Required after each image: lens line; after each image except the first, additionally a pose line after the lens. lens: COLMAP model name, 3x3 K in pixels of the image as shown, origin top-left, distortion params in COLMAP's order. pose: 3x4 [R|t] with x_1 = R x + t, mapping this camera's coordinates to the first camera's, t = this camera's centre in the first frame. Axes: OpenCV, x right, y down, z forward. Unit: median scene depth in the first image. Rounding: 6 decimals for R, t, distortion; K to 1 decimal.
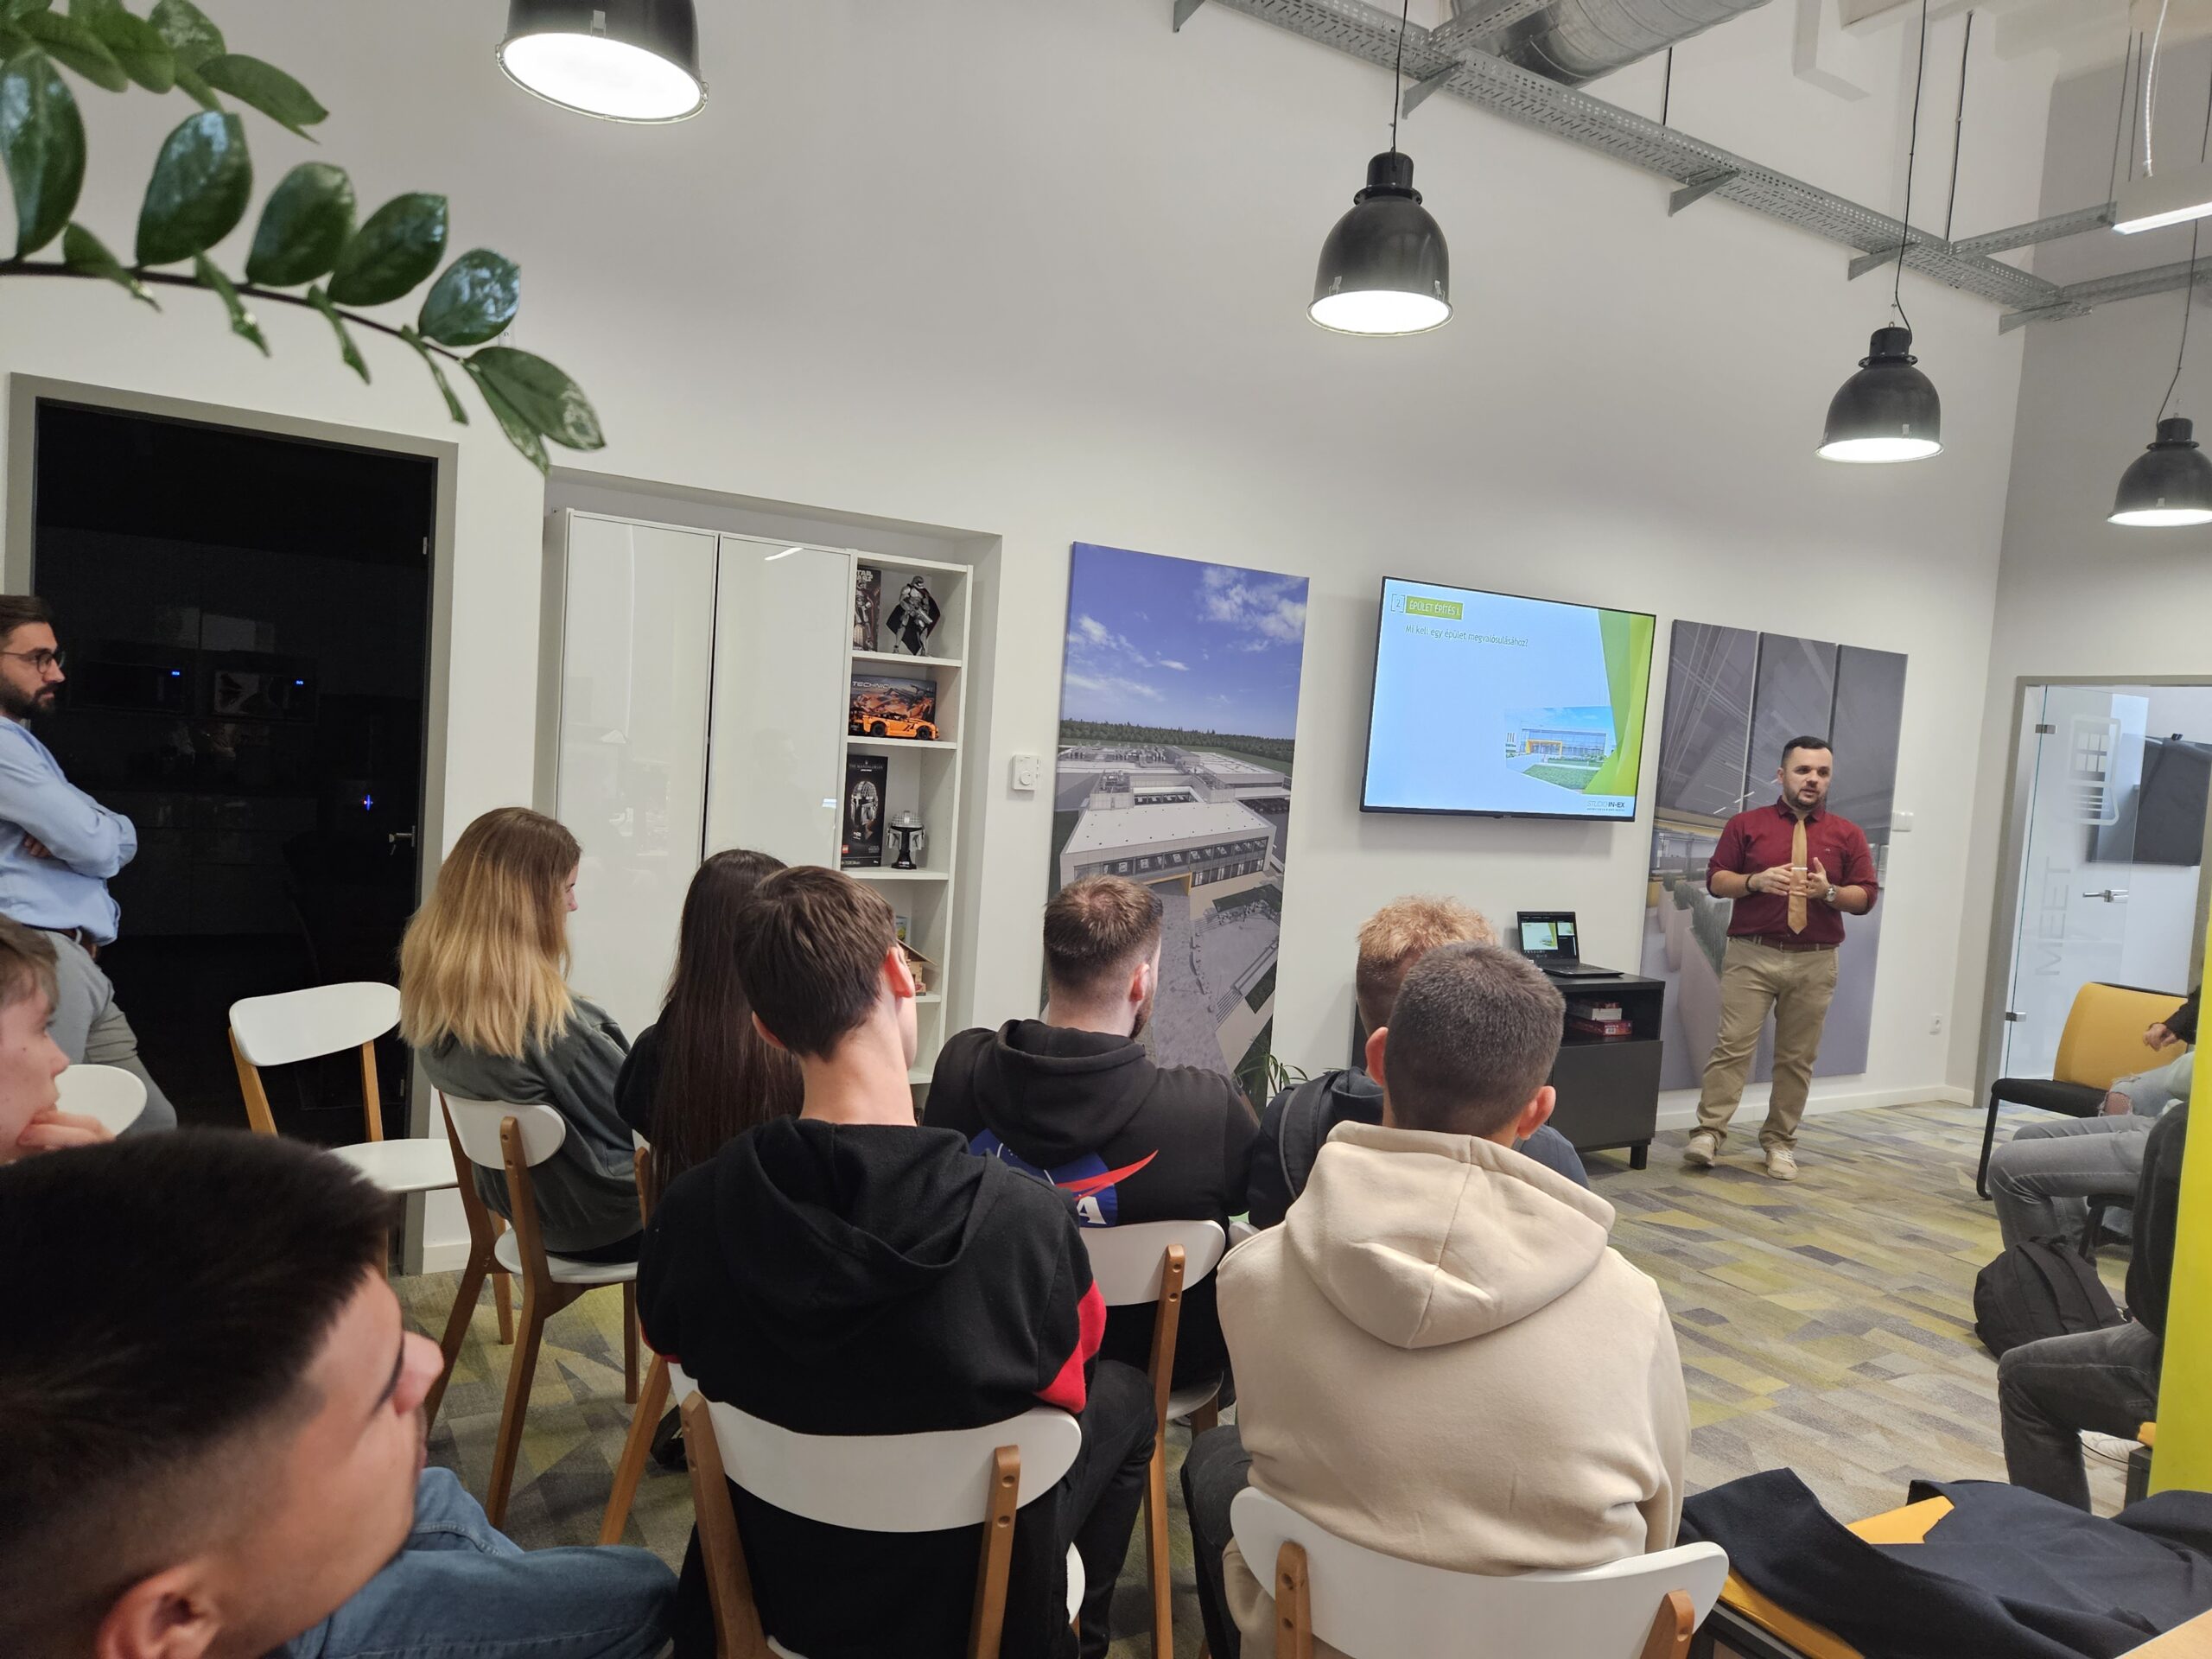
lens RADIAL K [[1506.7, 0, 1112.0], [0, 1506.7, 826.0], [0, 0, 1]] dist [0.057565, -0.052193]
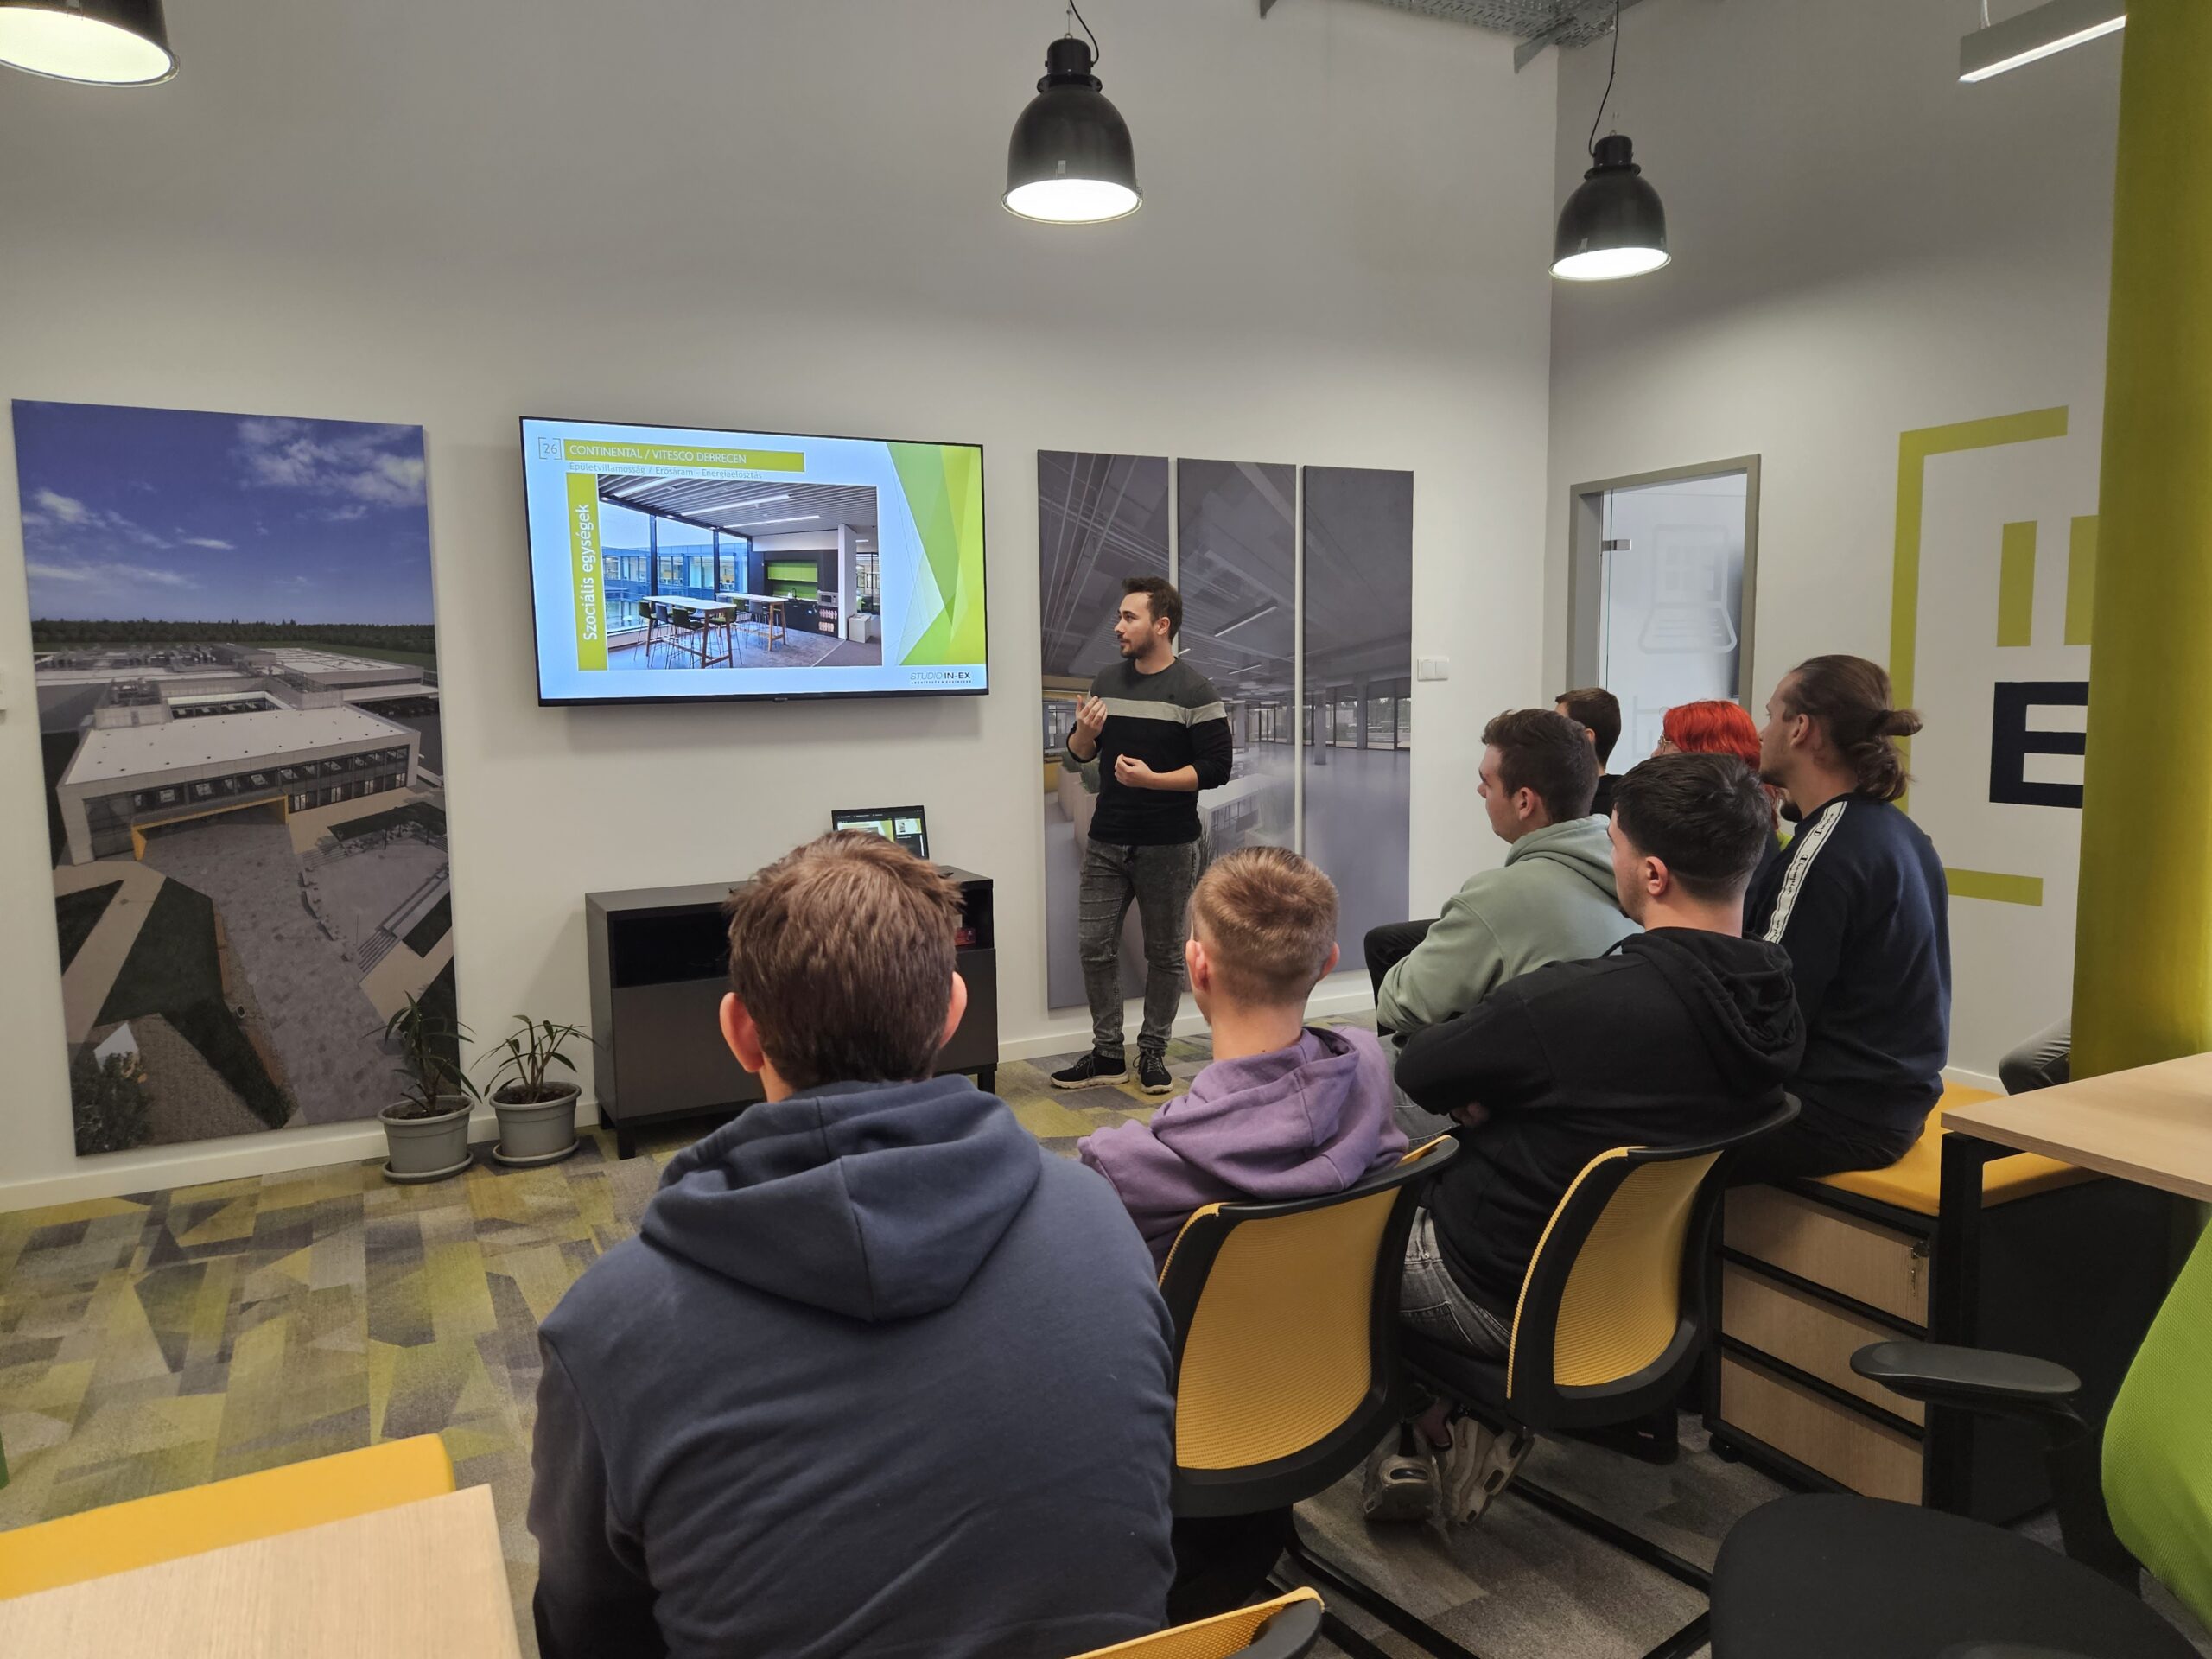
lens RADIAL K [[1495.3, 0, 1106.0], [0, 1495.3, 829.5], [0, 0, 1]] dist [0.066594, -0.053846]
pose [[0.994229, -0.078739, -0.072856, 0.551567], [0.082000, 0.995709, 0.042897, 0.049948], [0.069166, -0.048624, 0.996419, 0.198387]]
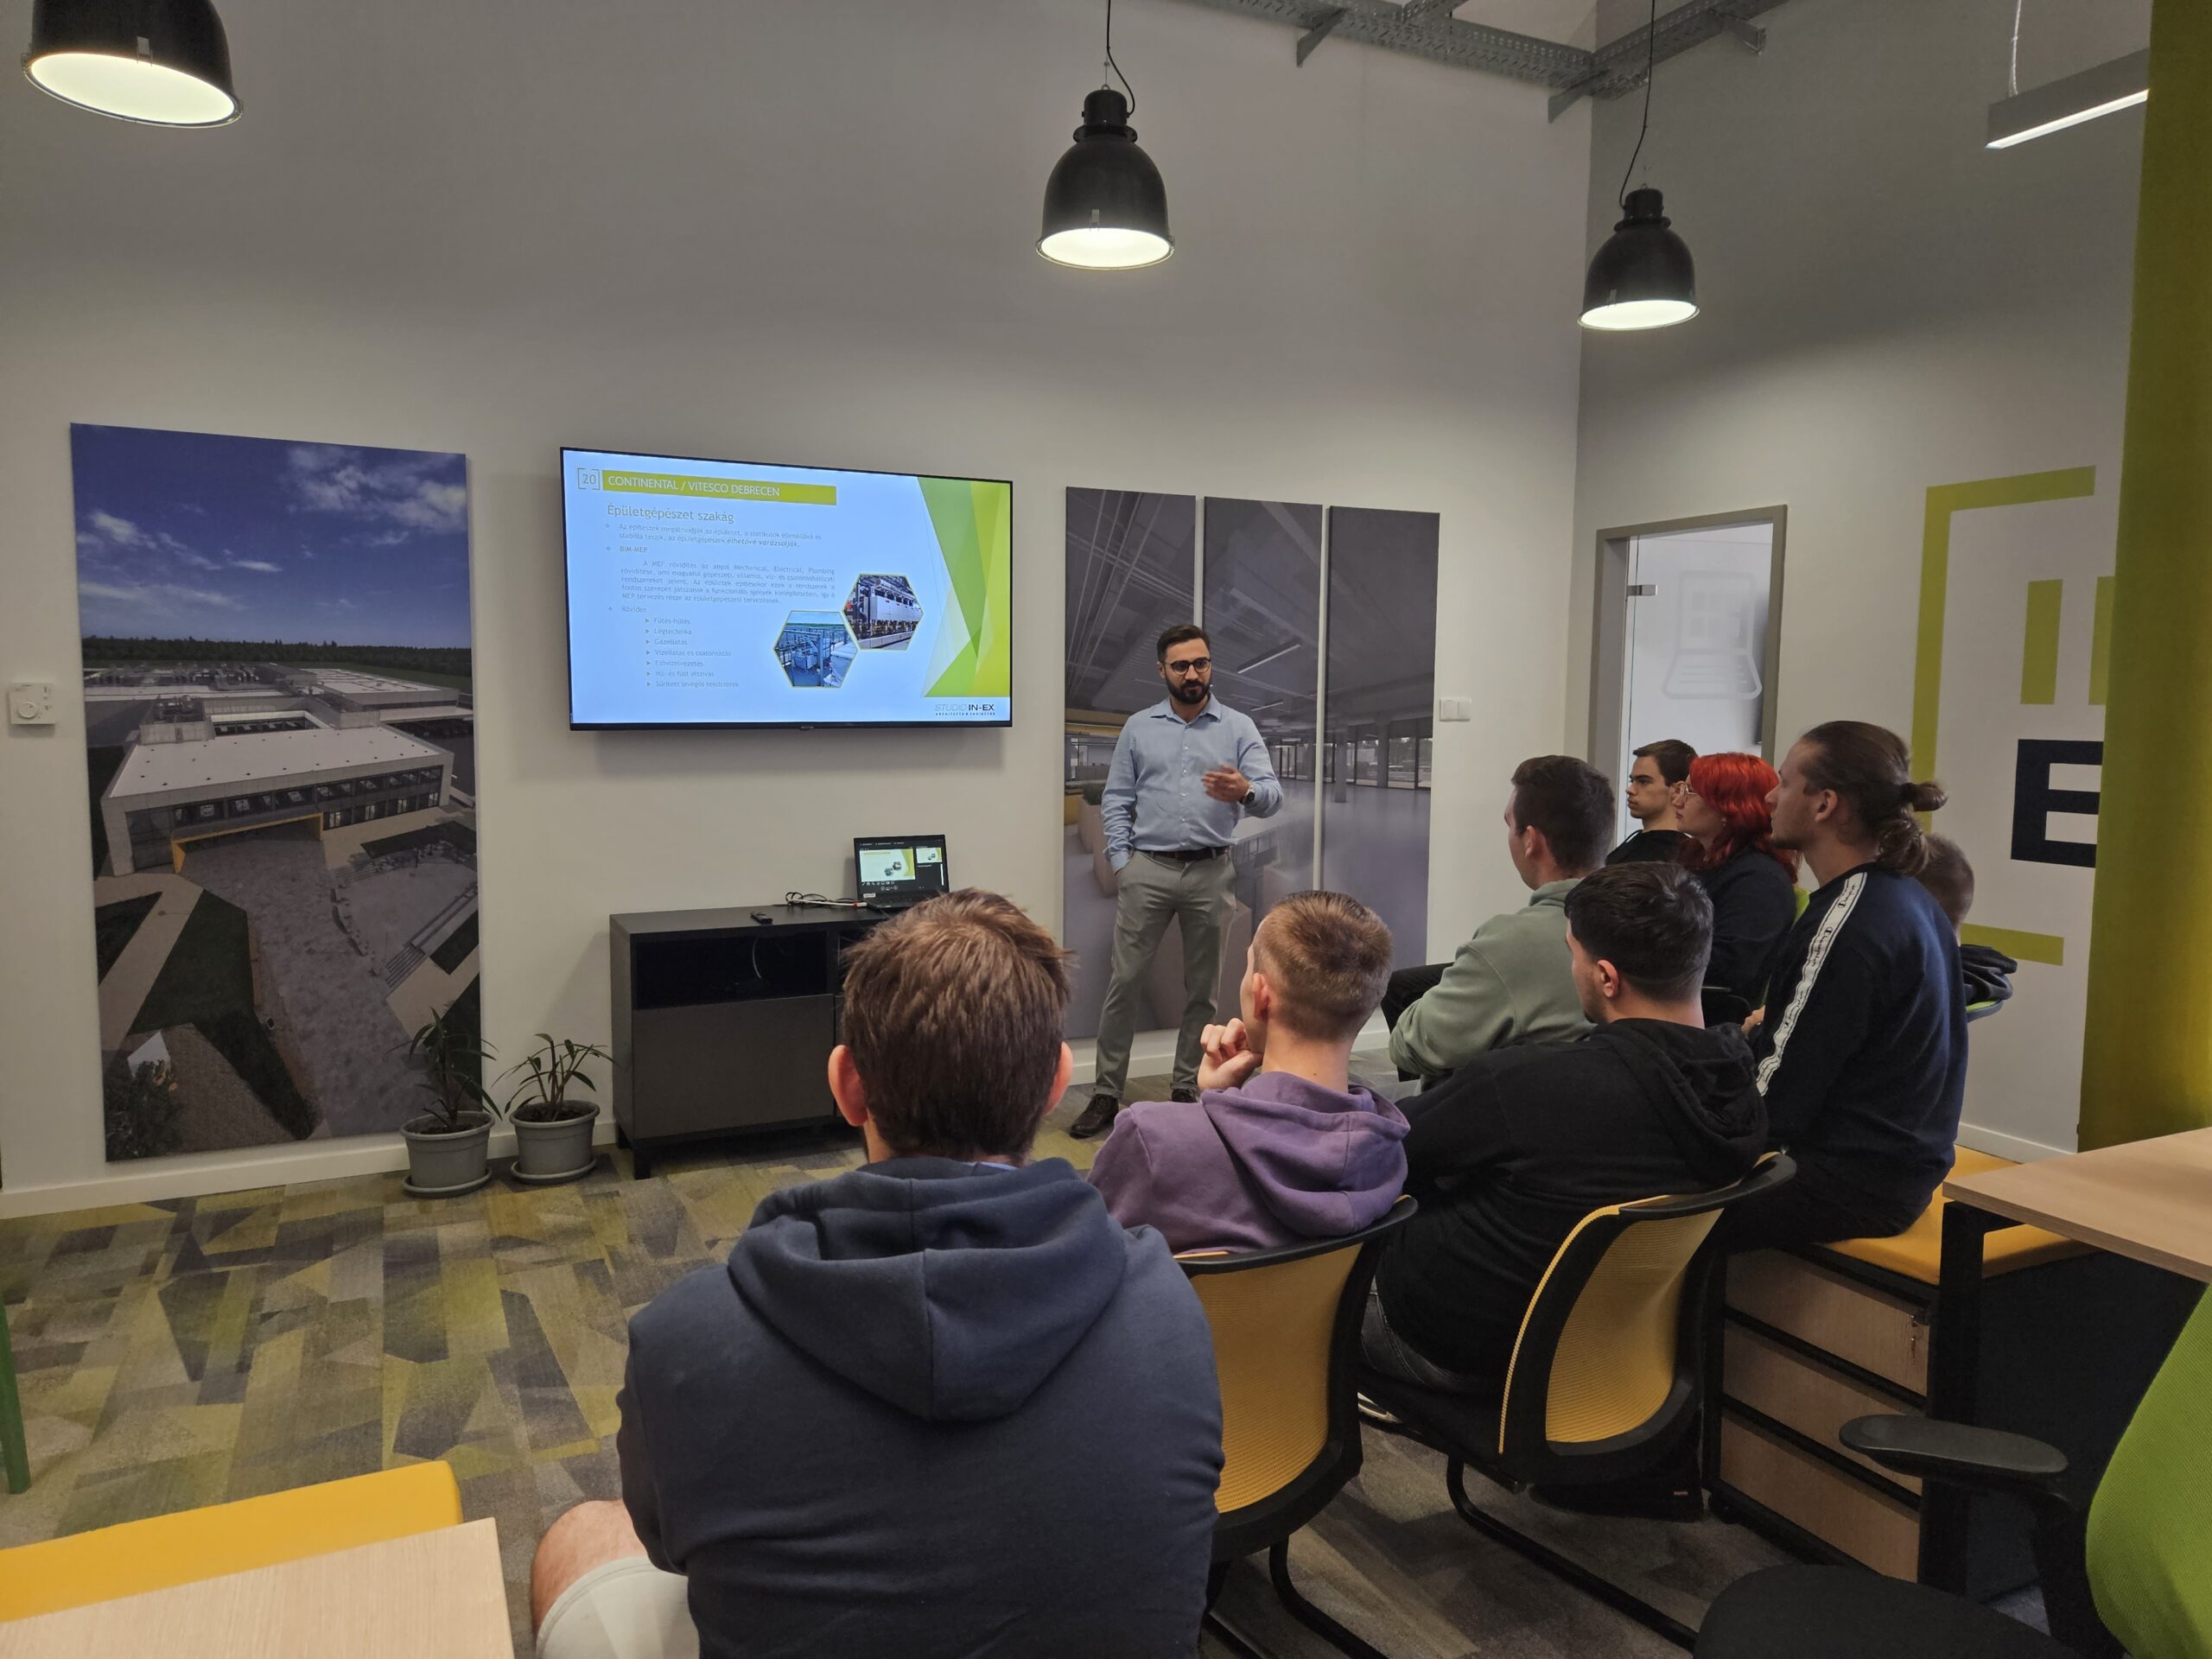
lens RADIAL K [[1495.0, 0, 1101.2], [0, 1495.0, 826.5], [0, 0, 1]] dist [0.066537, -0.055001]
pose [[0.994254, -0.055844, -0.091326, 0.556365], [0.058307, 0.997997, 0.024522, 0.042692], [0.089773, -0.029706, 0.995519, 0.191474]]
